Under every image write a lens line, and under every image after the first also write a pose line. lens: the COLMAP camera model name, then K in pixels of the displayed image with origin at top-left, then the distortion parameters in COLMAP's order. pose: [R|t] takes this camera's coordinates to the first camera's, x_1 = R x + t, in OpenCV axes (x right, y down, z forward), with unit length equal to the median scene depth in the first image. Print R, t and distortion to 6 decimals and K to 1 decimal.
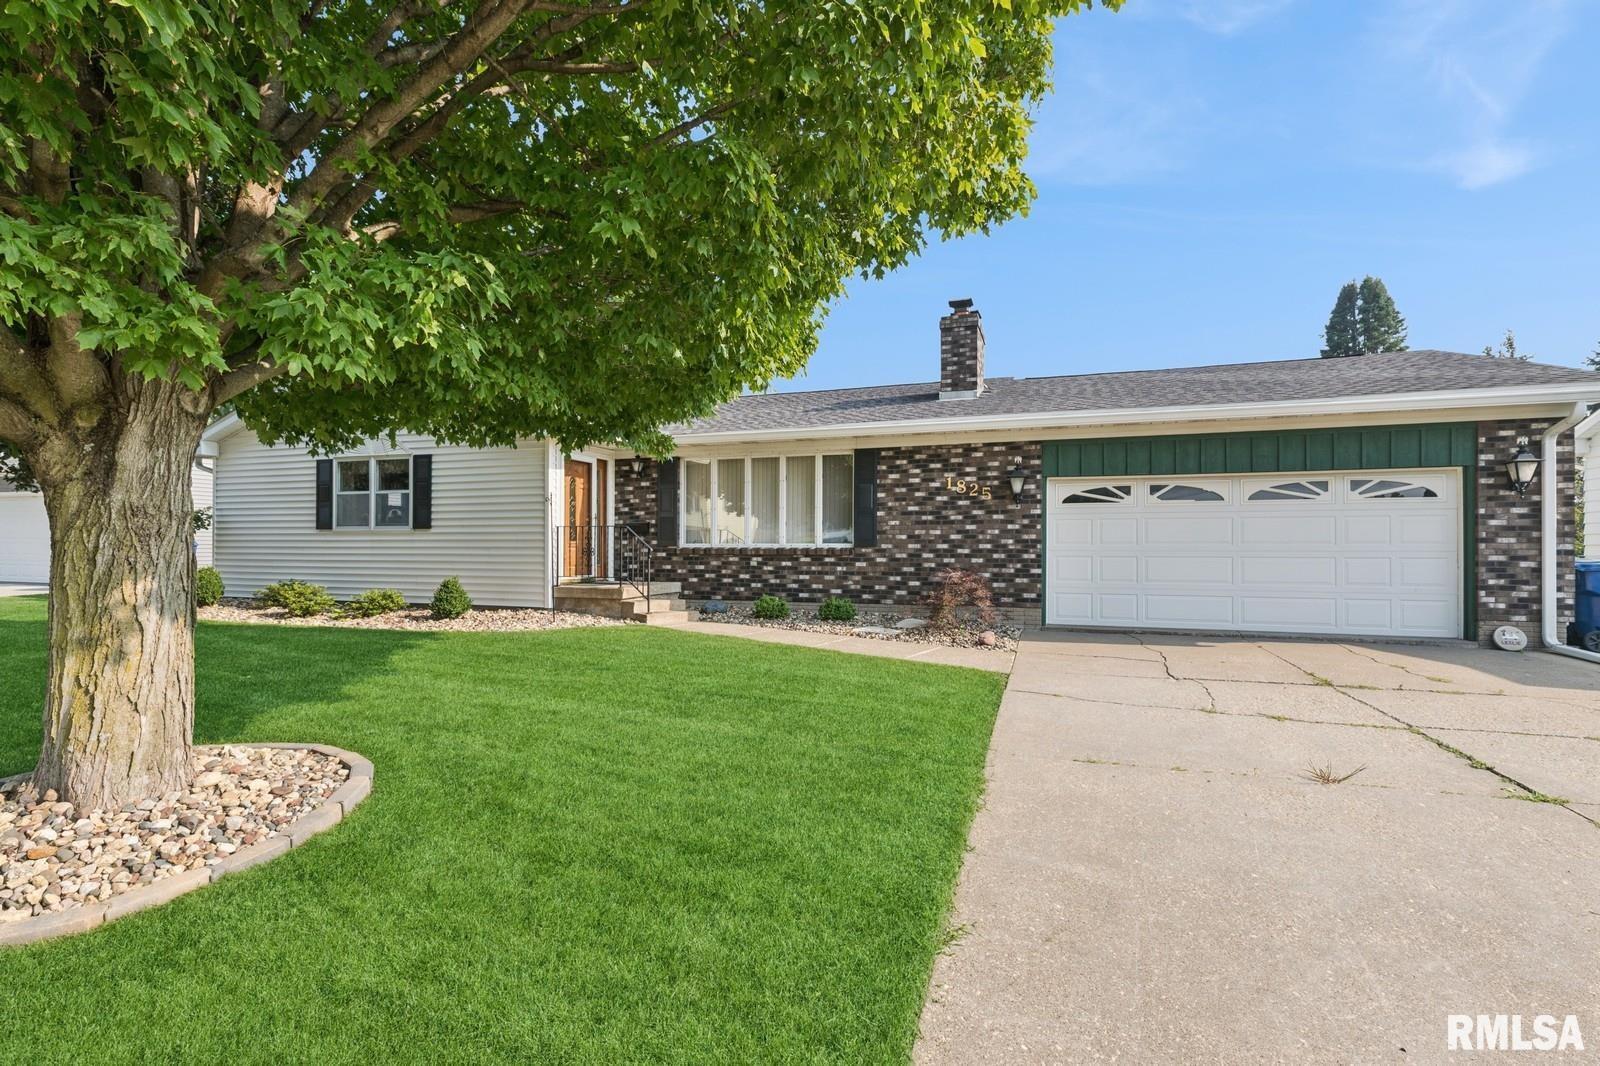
lens RADIAL K [[718.8, 0, 798.7], [0, 718.8, 538.1], [0, 0, 1]] dist [0.003128, -0.000138]
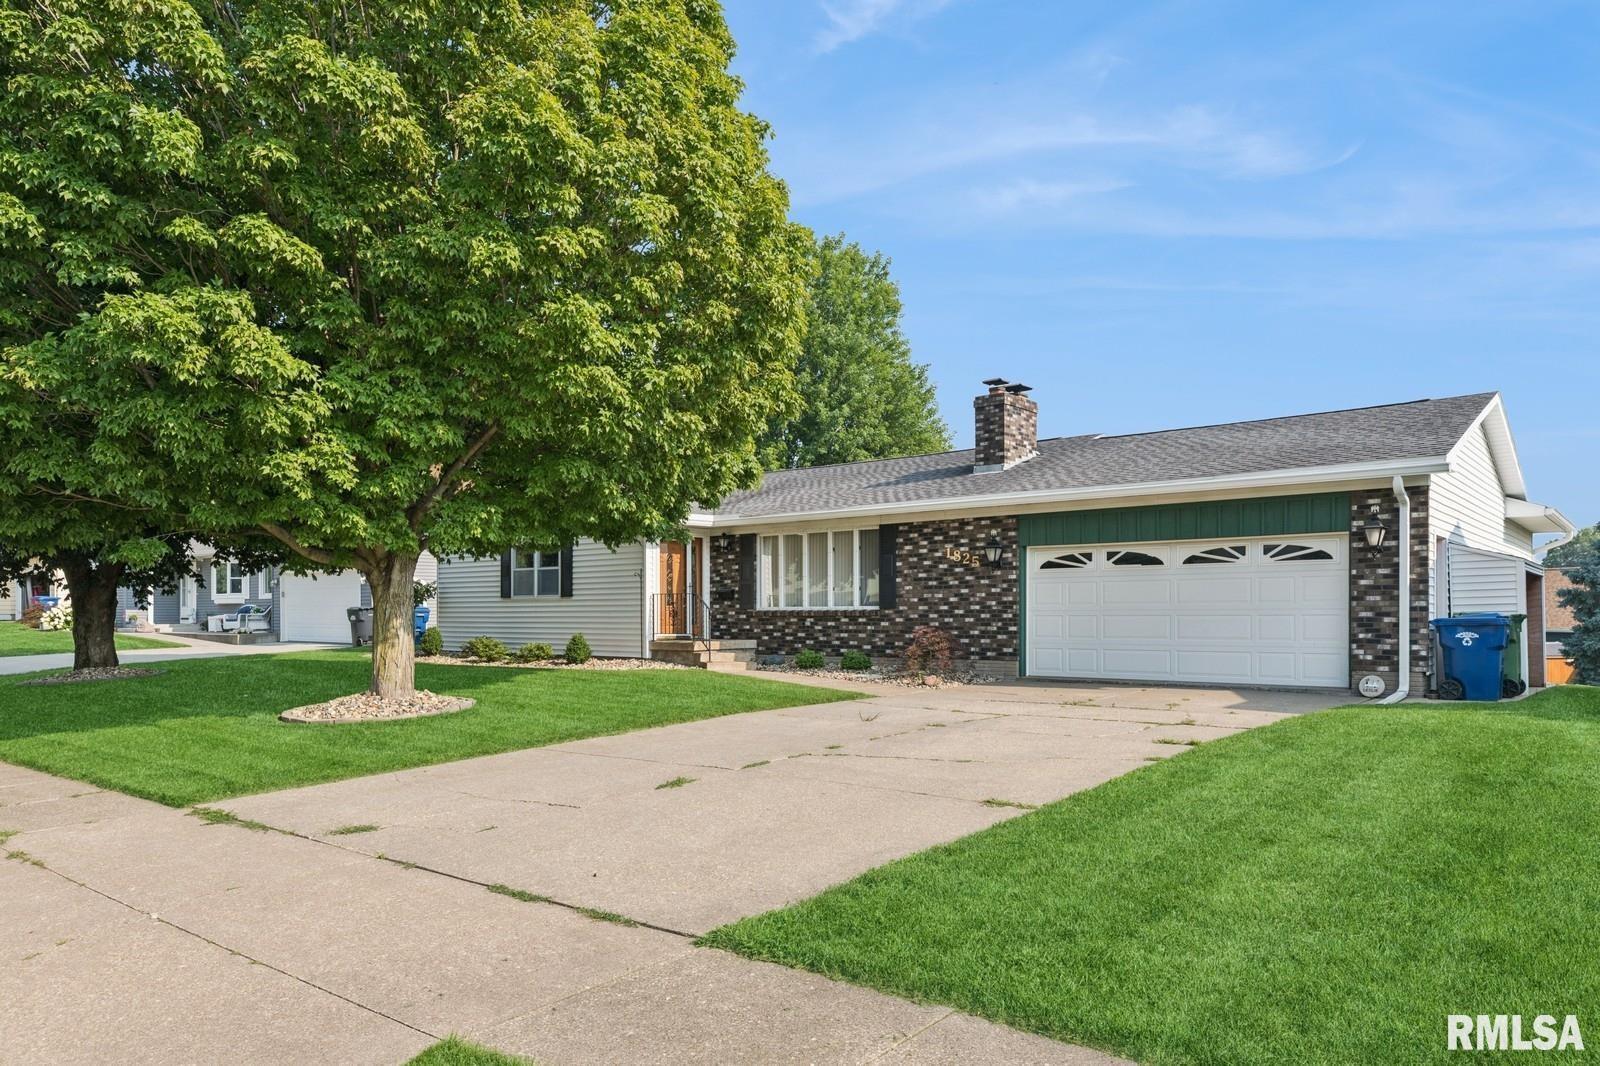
lens RADIAL K [[1077.6, 0, 804.9], [0, 1077.6, 606.9], [0, 0, 1]] dist [0.013032, 0.001583]
pose [[0.931801, -0.007138, -0.362898, 0.627016], [0.008822, 0.999957, 0.002983, 0.002941], [0.362861, -0.005981, 0.931824, -0.703156]]
